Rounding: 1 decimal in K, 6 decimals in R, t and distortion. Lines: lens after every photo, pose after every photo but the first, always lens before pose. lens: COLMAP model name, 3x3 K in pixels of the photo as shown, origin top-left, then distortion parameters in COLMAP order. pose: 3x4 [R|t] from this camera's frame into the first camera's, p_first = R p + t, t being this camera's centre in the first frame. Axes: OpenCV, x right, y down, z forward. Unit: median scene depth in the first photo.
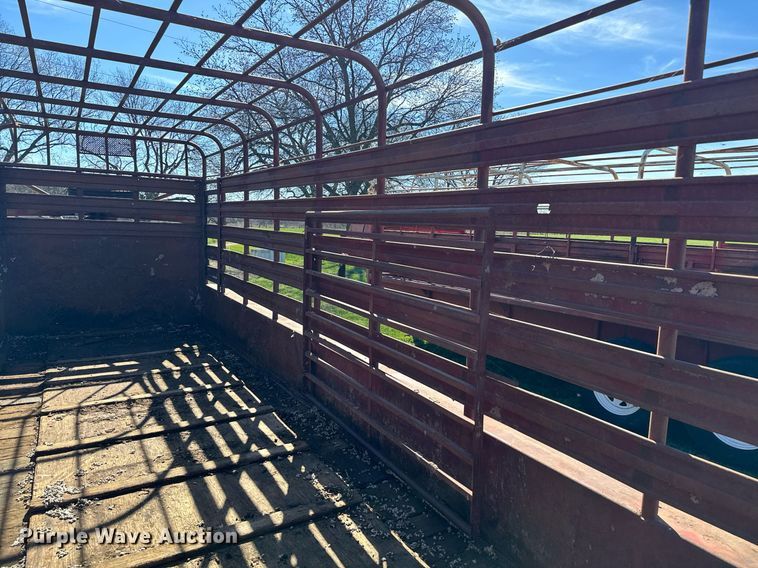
lens RADIAL K [[535.0, 0, 380.1], [0, 535.0, 280.7], [0, 0, 1]] dist [0.057467, -0.065219]
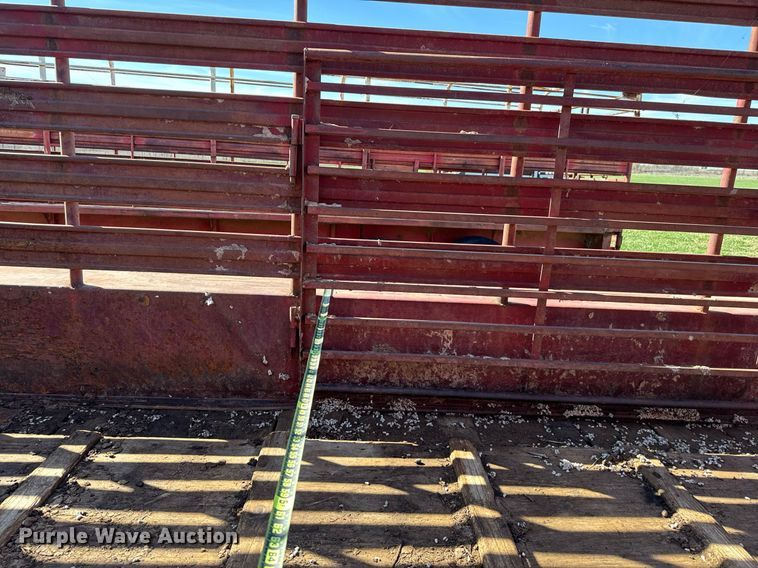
lens RADIAL K [[535.0, 0, 380.1], [0, 535.0, 280.7], [0, 0, 1]] dist [0.057467, -0.065219]
pose [[0.466293, -0.192894, 0.863344, -0.462526], [0.059599, 0.980570, 0.186897, -0.002599], [-0.882620, -0.035695, 0.468729, 0.532690]]
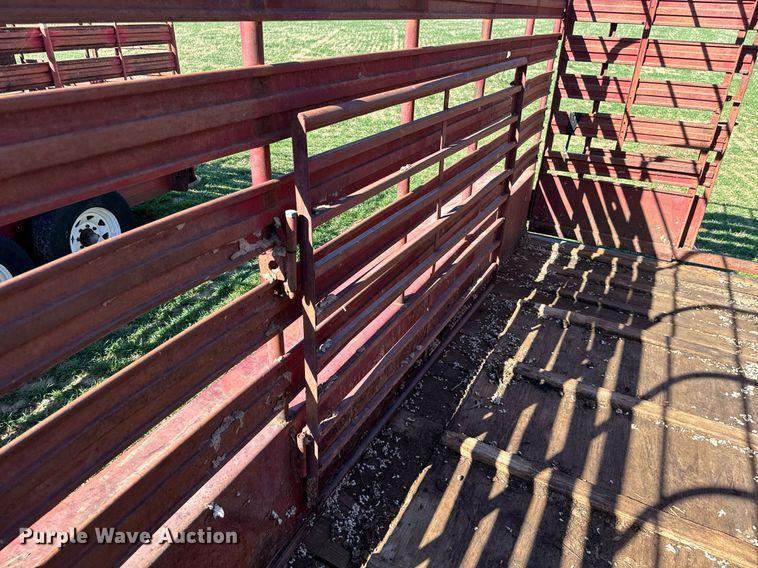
lens RADIAL K [[535.0, 0, 380.1], [0, 535.0, 280.7], [0, 0, 1]] dist [0.057467, -0.065219]
pose [[-0.528460, -0.423685, 0.735677, -0.355470], [0.052309, 0.848668, 0.526333, -0.168833], [-0.847345, 0.316629, -0.426325, 0.879703]]
